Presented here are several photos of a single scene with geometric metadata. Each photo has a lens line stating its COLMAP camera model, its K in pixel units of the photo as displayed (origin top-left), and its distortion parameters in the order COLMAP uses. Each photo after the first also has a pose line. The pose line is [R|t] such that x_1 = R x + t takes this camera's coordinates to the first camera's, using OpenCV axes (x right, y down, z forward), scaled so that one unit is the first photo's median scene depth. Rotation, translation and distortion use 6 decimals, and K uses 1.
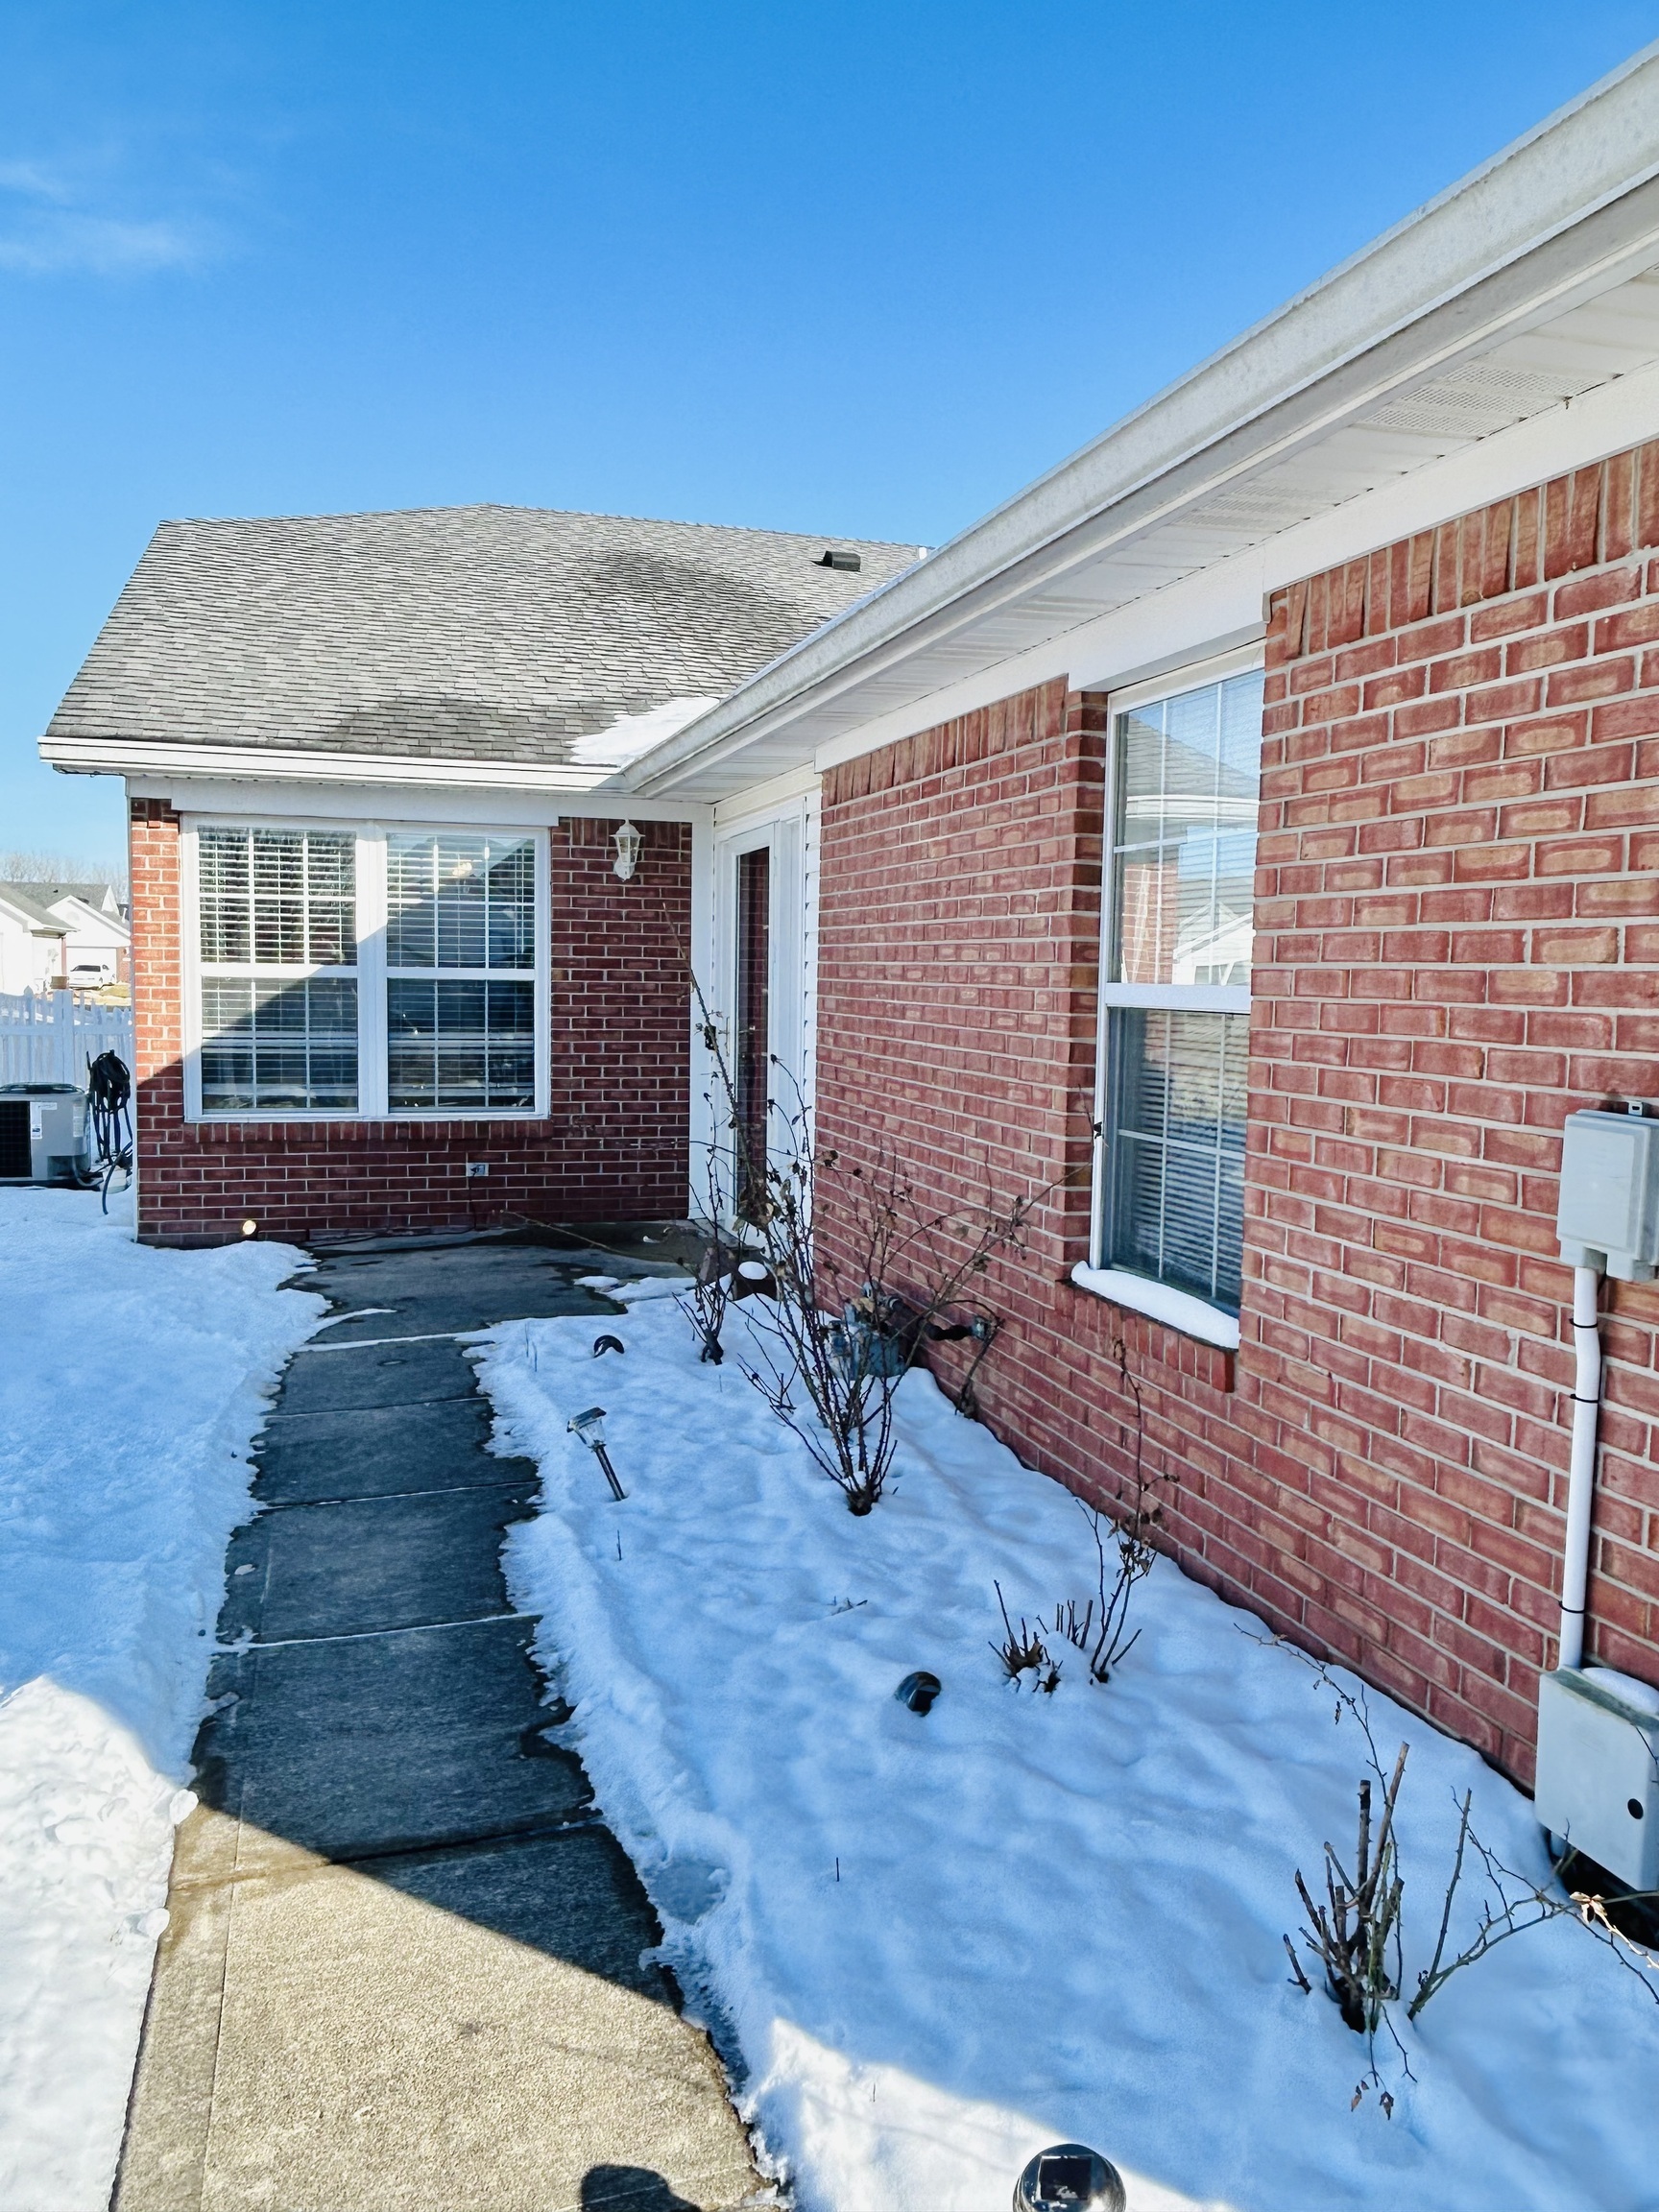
lens RADIAL K [[1626.3, 0, 861.5], [0, 1626.3, 1084.9], [0, 0, 1]] dist [0.008486, -0.006668]
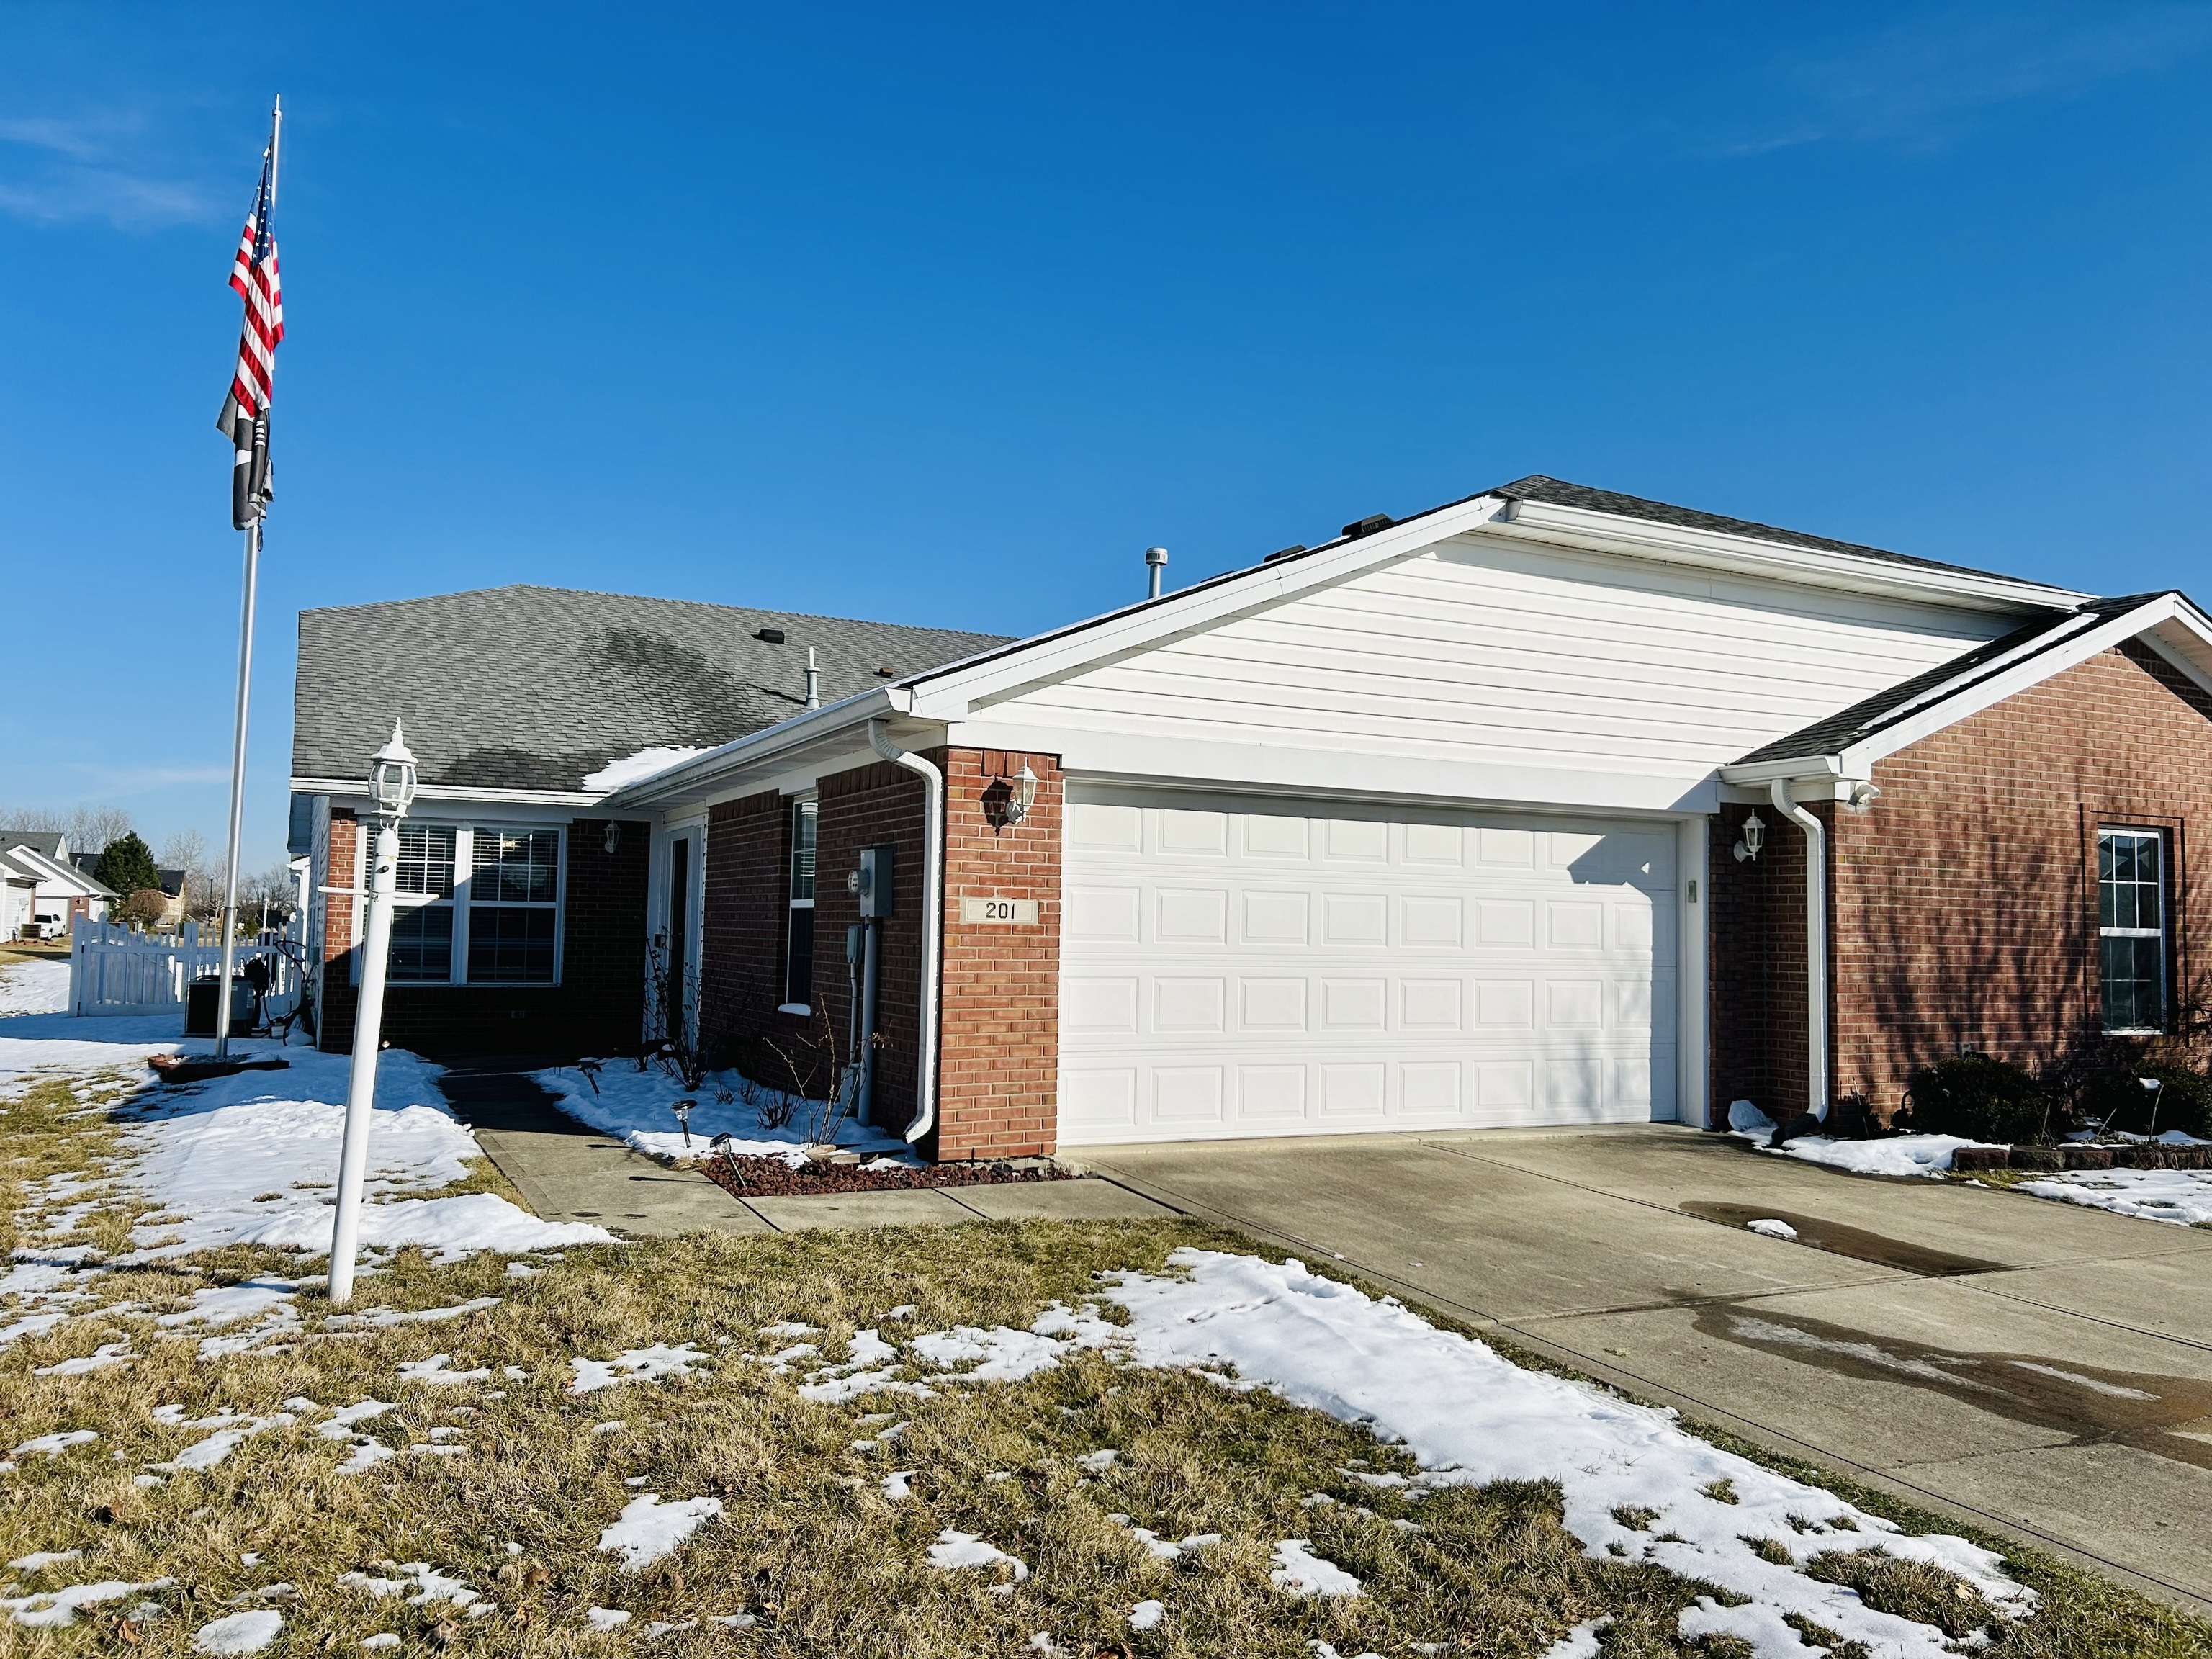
lens RADIAL K [[1677.6, 0, 1140.7], [0, 1677.6, 820.5], [0, 0, 1]] dist [0.073103, -0.079185]
pose [[0.987428, 0.013310, 0.157509, 0.148801], [0.007862, 0.991080, -0.133034, 0.098372], [-0.157874, 0.132600, 0.978516, -0.994157]]
